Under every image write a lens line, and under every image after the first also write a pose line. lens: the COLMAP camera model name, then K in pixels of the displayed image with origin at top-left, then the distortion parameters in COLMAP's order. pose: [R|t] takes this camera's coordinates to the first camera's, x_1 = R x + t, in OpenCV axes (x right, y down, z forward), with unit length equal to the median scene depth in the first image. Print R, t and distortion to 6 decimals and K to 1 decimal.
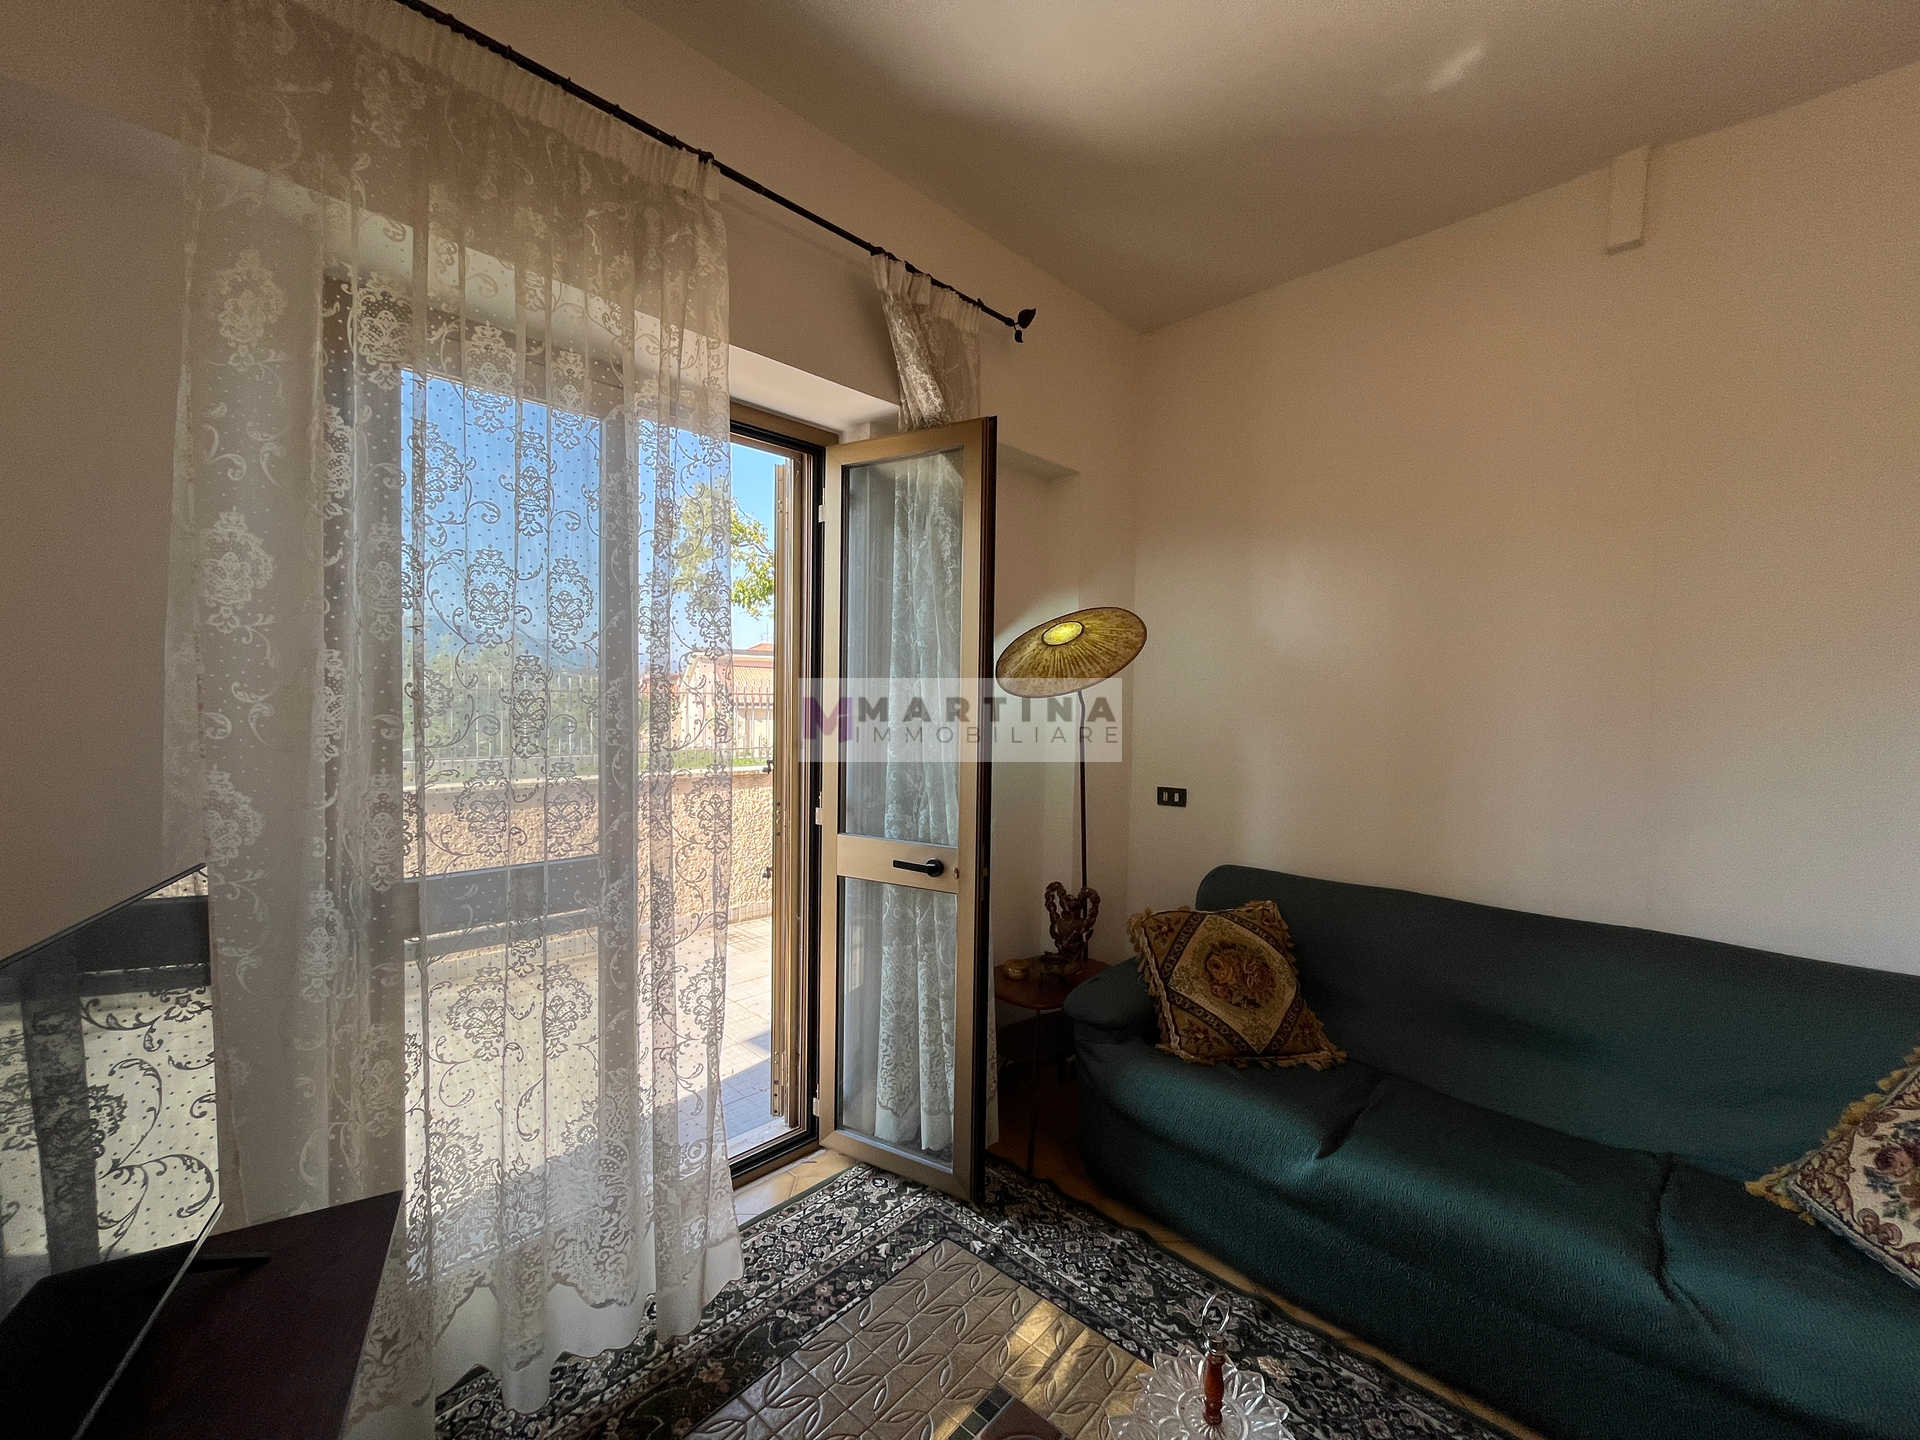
lens RADIAL K [[773.8, 0, 962.7], [0, 773.8, 716.4], [0, 0, 1]] dist [-0.002584, -0.000100]
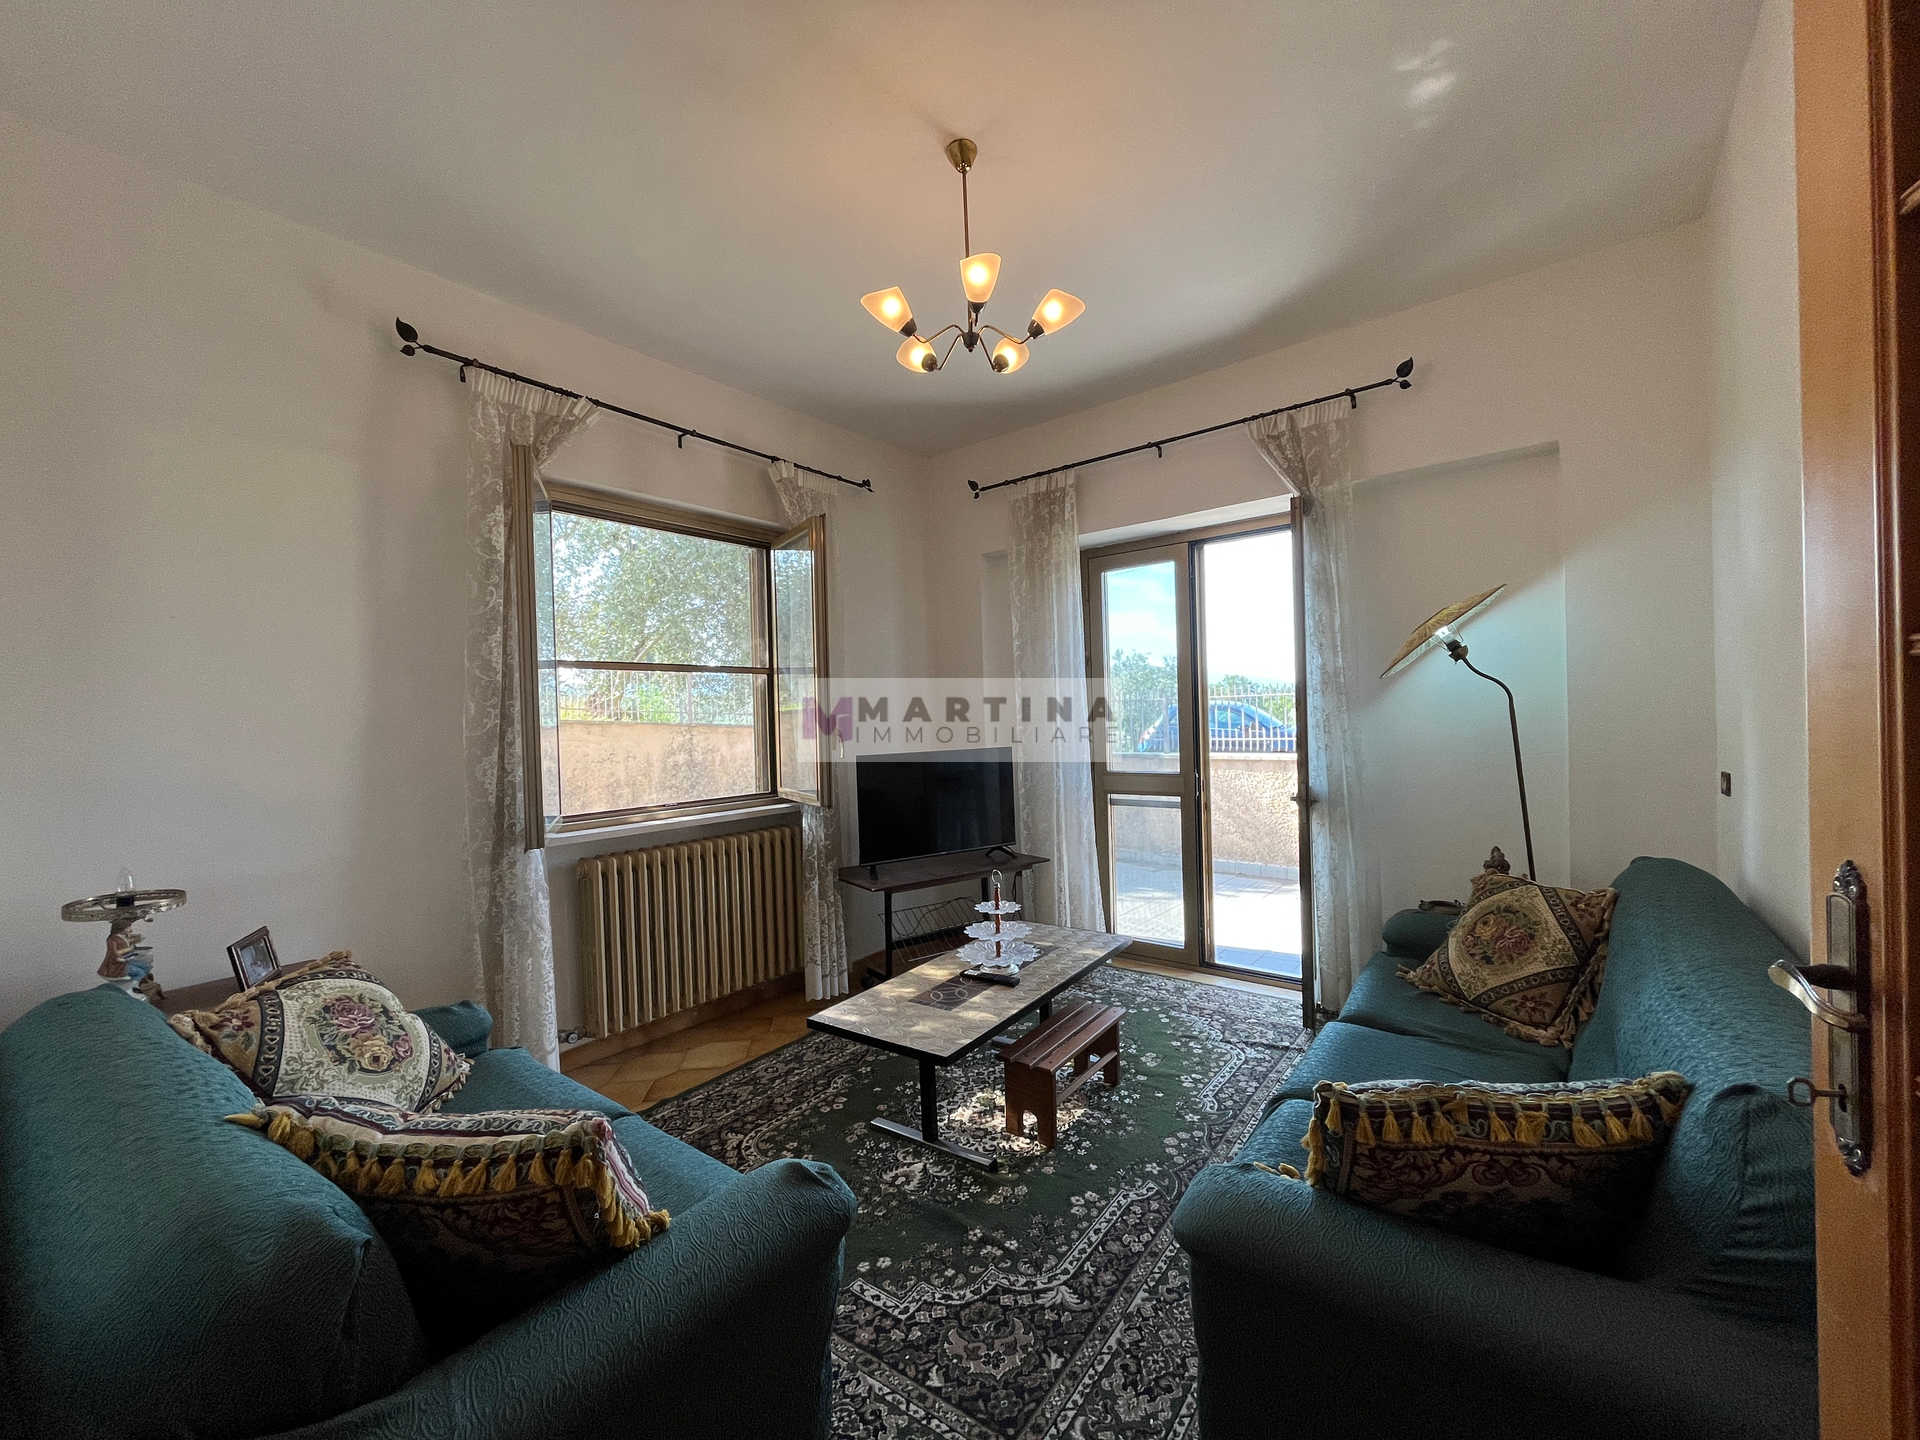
lens RADIAL K [[773.8, 0, 957.7], [0, 773.8, 719.2], [0, 0, 1]] dist [-0.002584, -0.000100]
pose [[0.098258, -0.018953, -0.994980, 1.503603], [0.012153, 0.999767, -0.017844, 0.064724], [0.995087, -0.010339, 0.098465, 0.215652]]
